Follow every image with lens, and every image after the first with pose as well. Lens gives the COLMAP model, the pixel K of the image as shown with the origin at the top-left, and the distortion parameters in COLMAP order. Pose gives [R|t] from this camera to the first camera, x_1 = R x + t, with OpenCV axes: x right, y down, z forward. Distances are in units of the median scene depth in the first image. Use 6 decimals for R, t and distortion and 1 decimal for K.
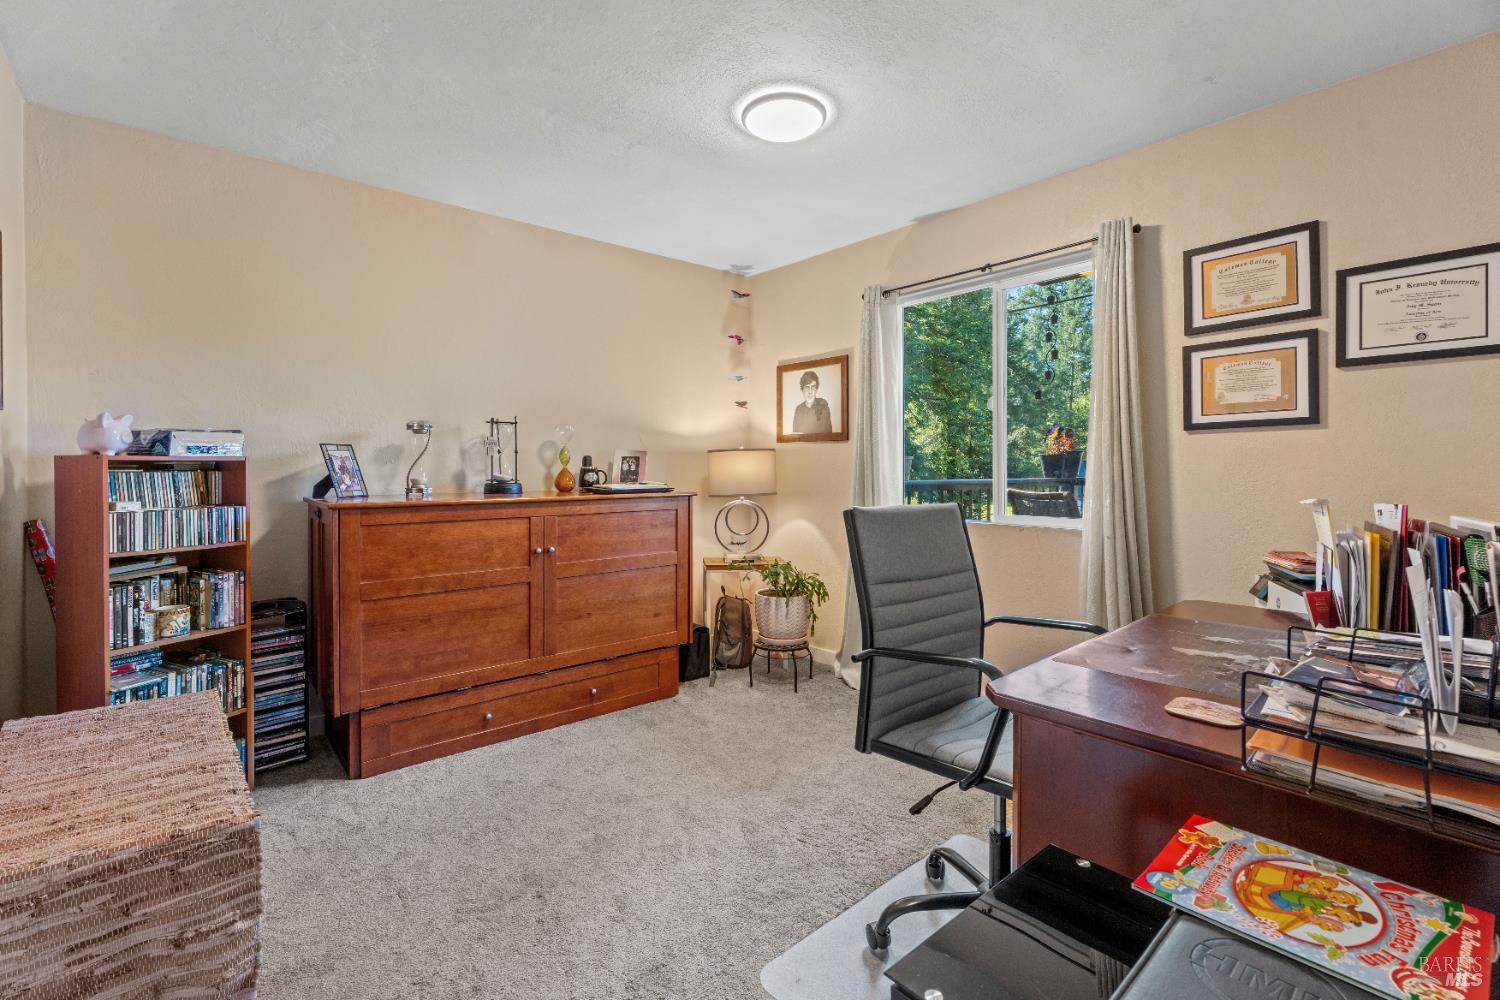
lens RADIAL K [[667.4, 0, 750.6], [0, 667.4, 473.1], [0, 0, 1]] dist [0.001072, 0.000235]
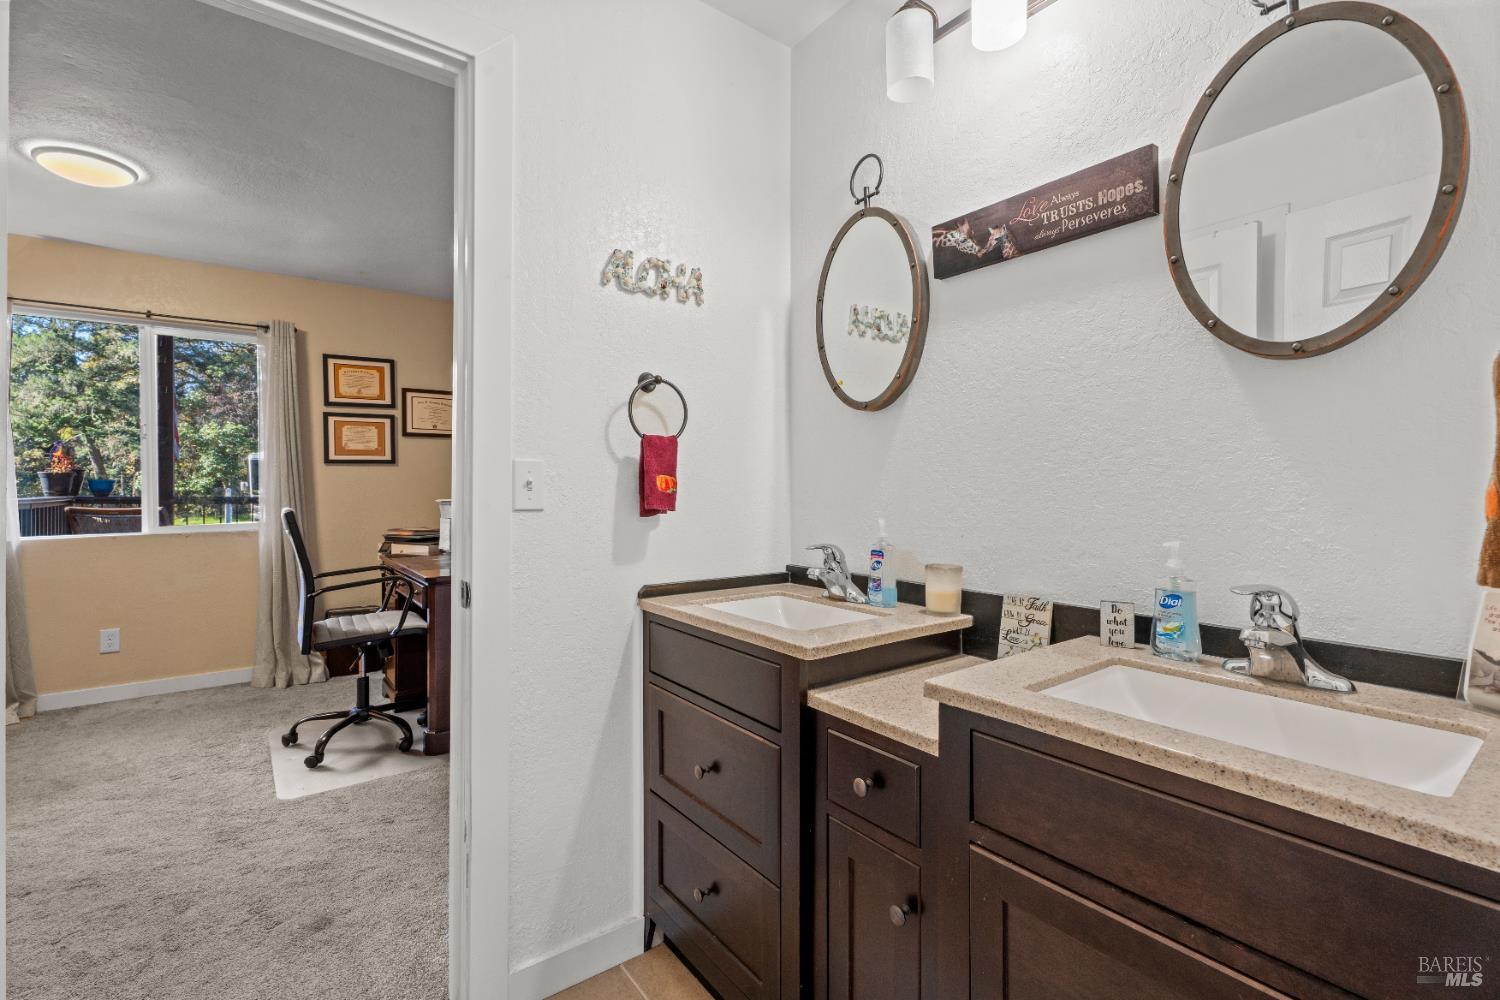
lens RADIAL K [[667.4, 0, 750.6], [0, 667.4, 473.1], [0, 0, 1]] dist [0.001072, 0.000235]
pose [[0.067181, 0.021424, 0.997511, -0.973686], [0.010186, 0.999703, -0.022157, 0.006834], [-0.997689, 0.011649, 0.066943, -0.158947]]
